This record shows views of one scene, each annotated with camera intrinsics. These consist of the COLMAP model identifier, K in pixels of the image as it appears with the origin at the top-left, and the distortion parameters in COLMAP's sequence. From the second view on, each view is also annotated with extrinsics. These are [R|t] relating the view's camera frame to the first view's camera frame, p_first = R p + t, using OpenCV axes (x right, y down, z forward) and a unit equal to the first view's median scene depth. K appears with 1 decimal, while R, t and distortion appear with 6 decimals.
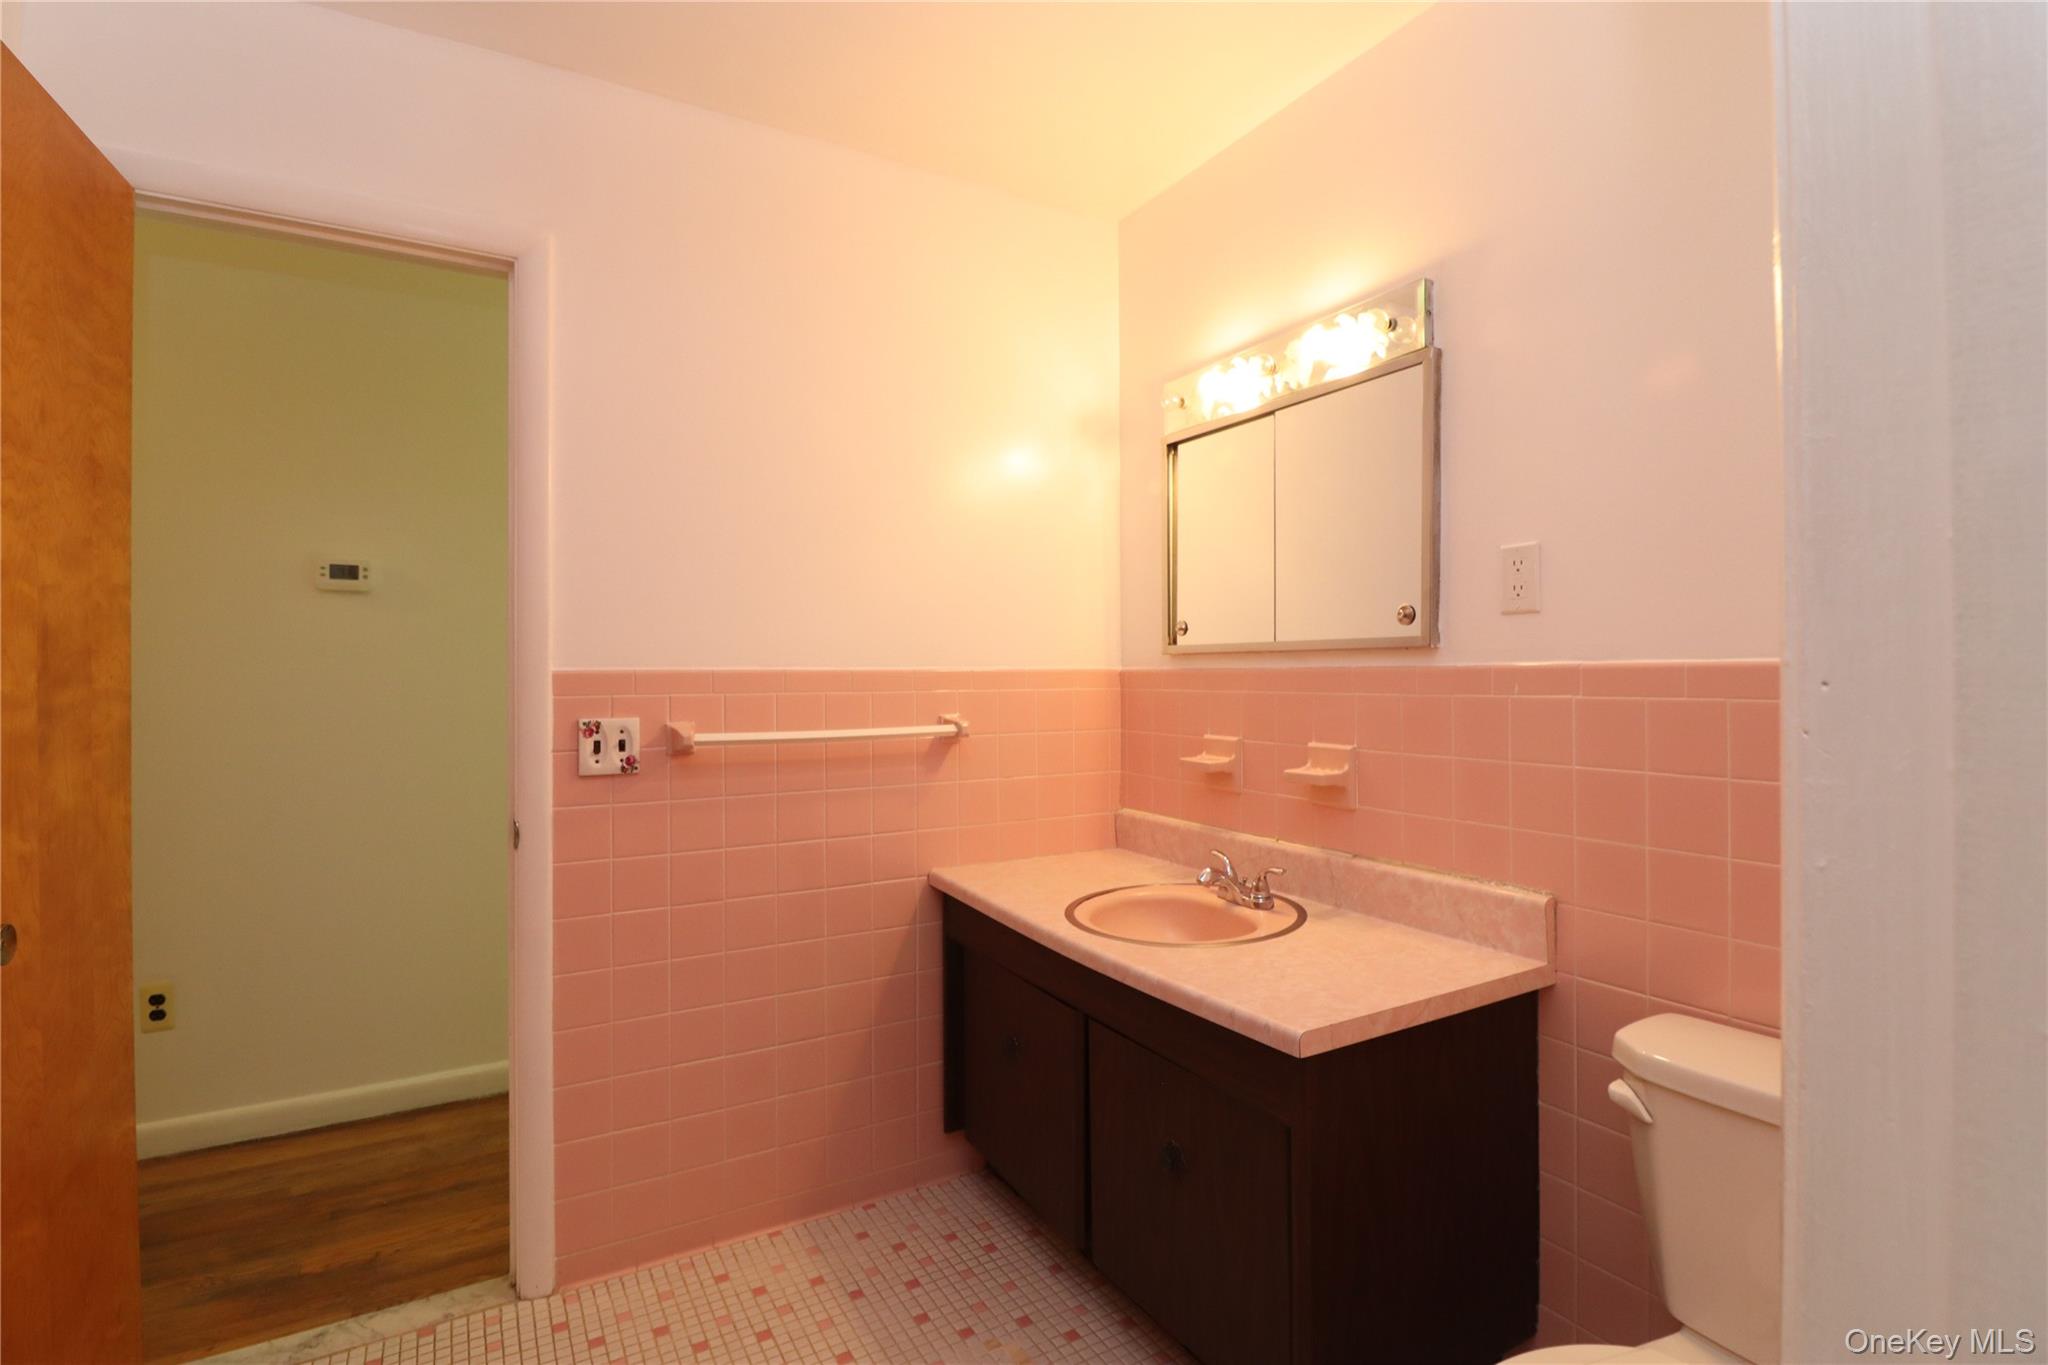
lens RADIAL K [[975.5, 0, 1031.3], [0, 975.5, 675.7], [0, 0, 1]] dist [0.002128, -0.012876]
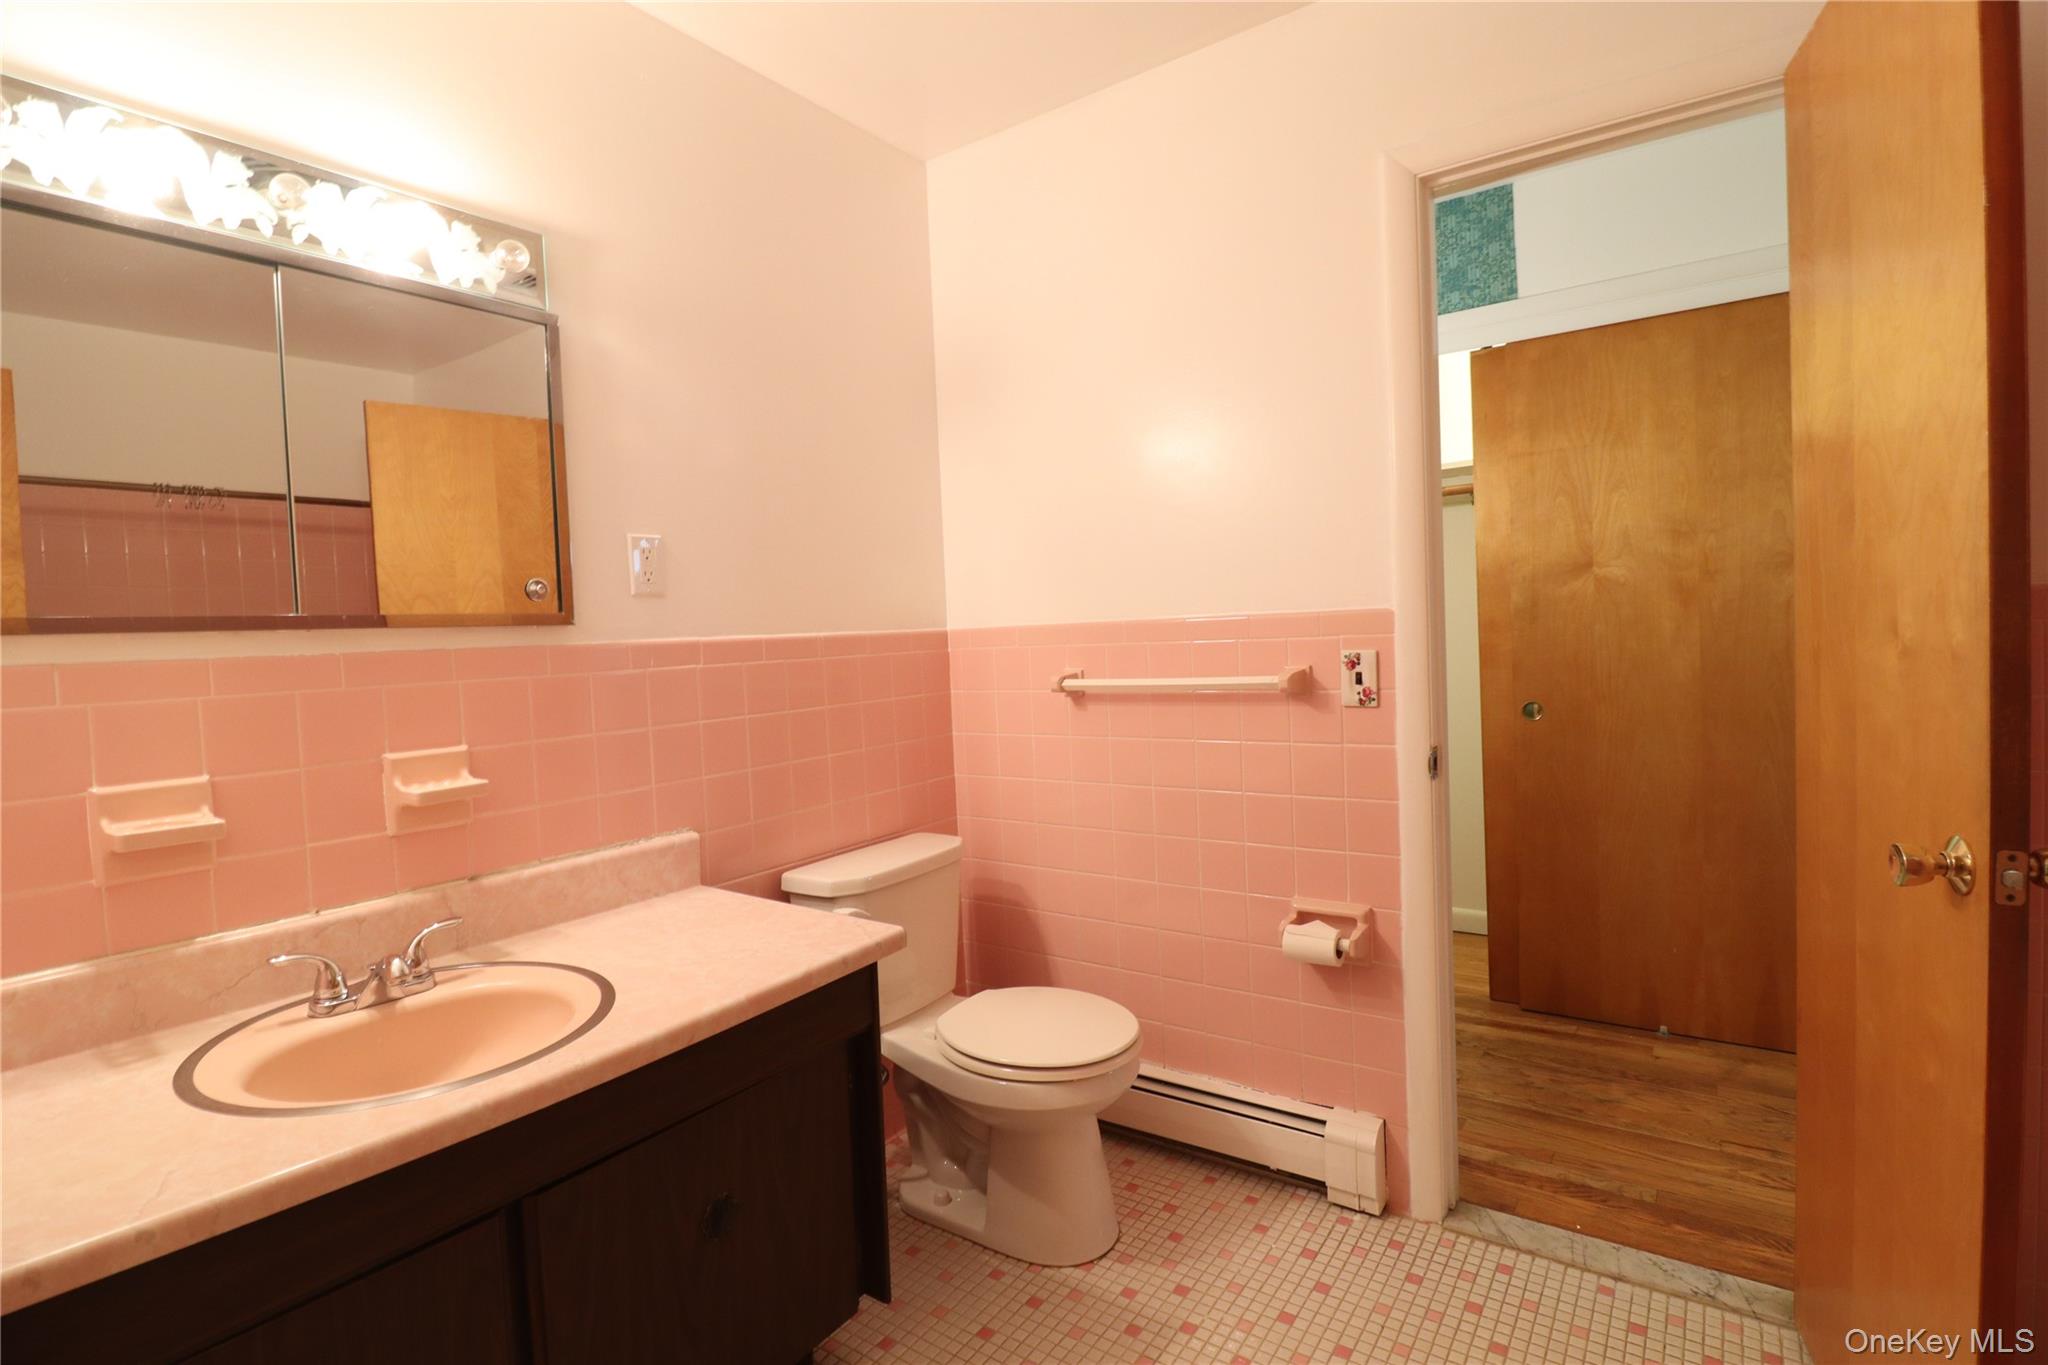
lens RADIAL K [[975.5, 0, 1031.3], [0, 975.5, 675.7], [0, 0, 1]] dist [0.002128, -0.012876]
pose [[-0.418610, -0.009873, 0.908112, -0.687097], [0.049179, 0.998227, 0.033523, 0.011936], [-0.906833, 0.058694, -0.417383, 1.025155]]
